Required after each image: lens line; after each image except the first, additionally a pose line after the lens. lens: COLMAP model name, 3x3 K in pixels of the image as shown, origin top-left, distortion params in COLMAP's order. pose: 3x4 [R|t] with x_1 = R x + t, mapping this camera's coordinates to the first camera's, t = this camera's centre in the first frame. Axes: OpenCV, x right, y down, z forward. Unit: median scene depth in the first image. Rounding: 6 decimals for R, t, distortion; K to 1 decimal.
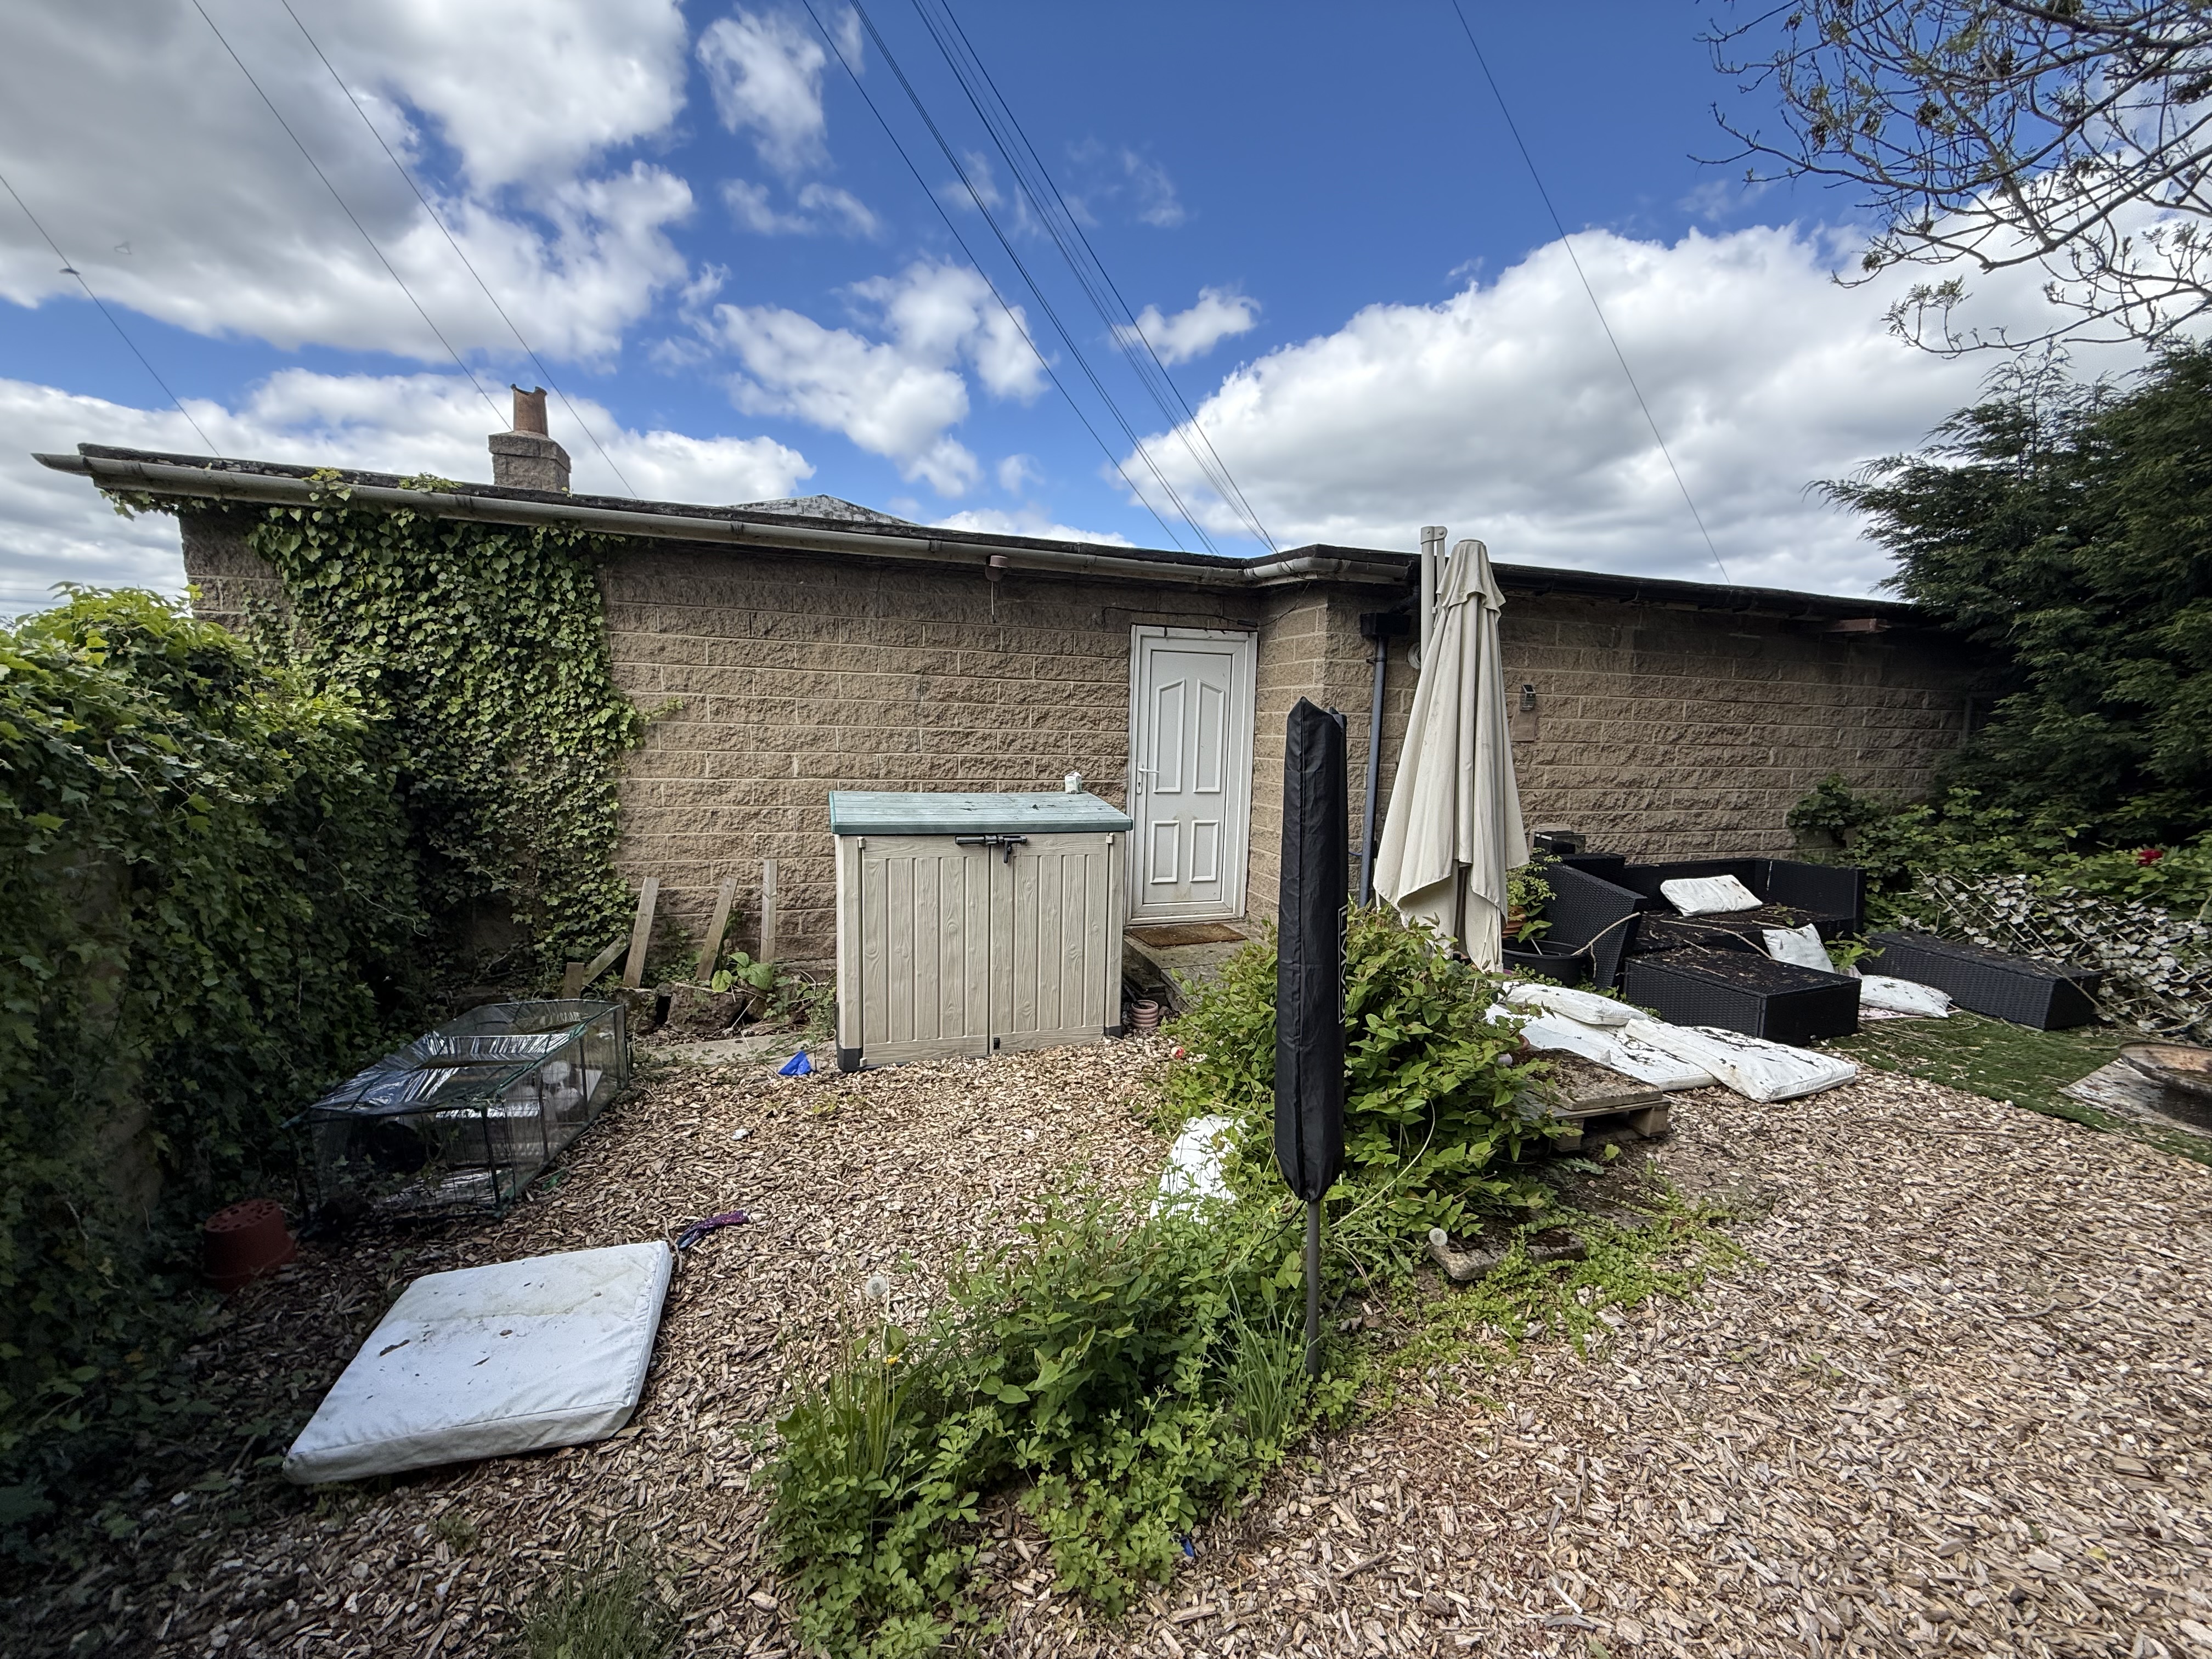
lens RADIAL K [[878.7, 0, 1103.1], [0, 878.7, 828.1], [0, 0, 1]] dist [-0.000561, -0.000307]
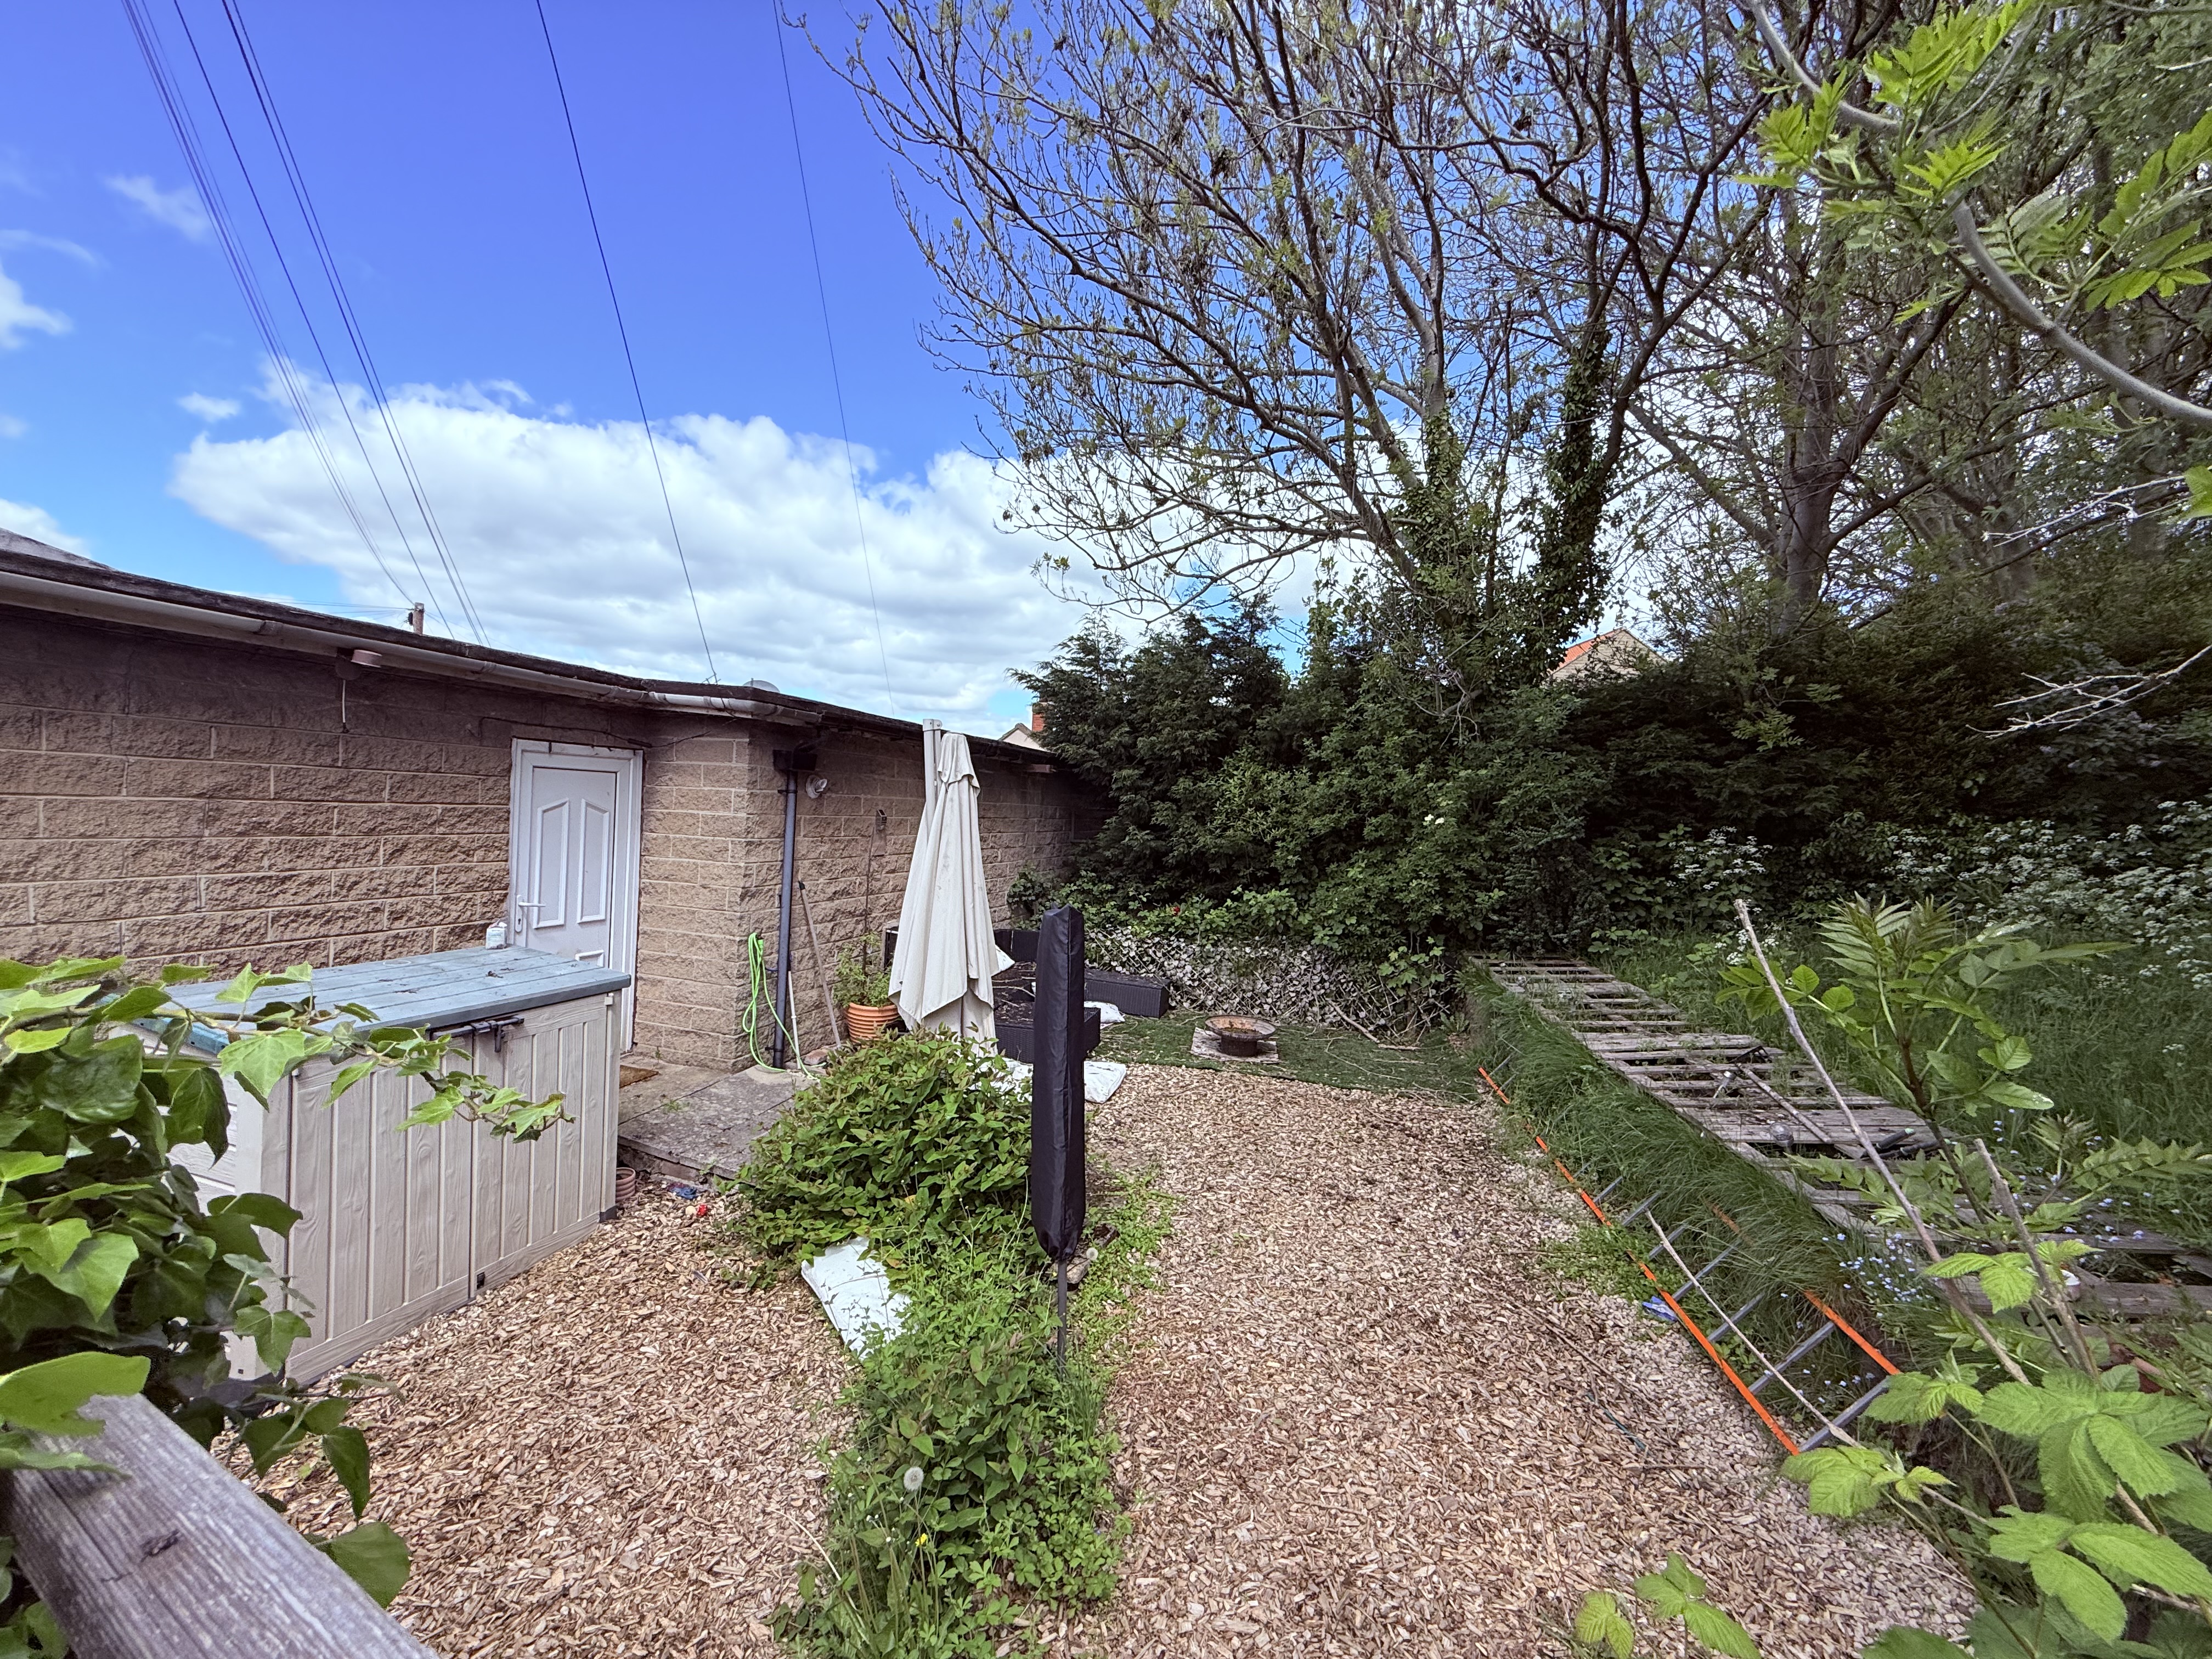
lens RADIAL K [[878.7, 0, 1100.8], [0, 878.7, 830.3], [0, 0, 1]] dist [-0.000561, -0.000307]
pose [[0.591274, -0.013559, 0.806357, -0.350321], [0.062816, 0.997595, -0.029287, -0.086661], [-0.804021, 0.067968, 0.590703, 0.035931]]
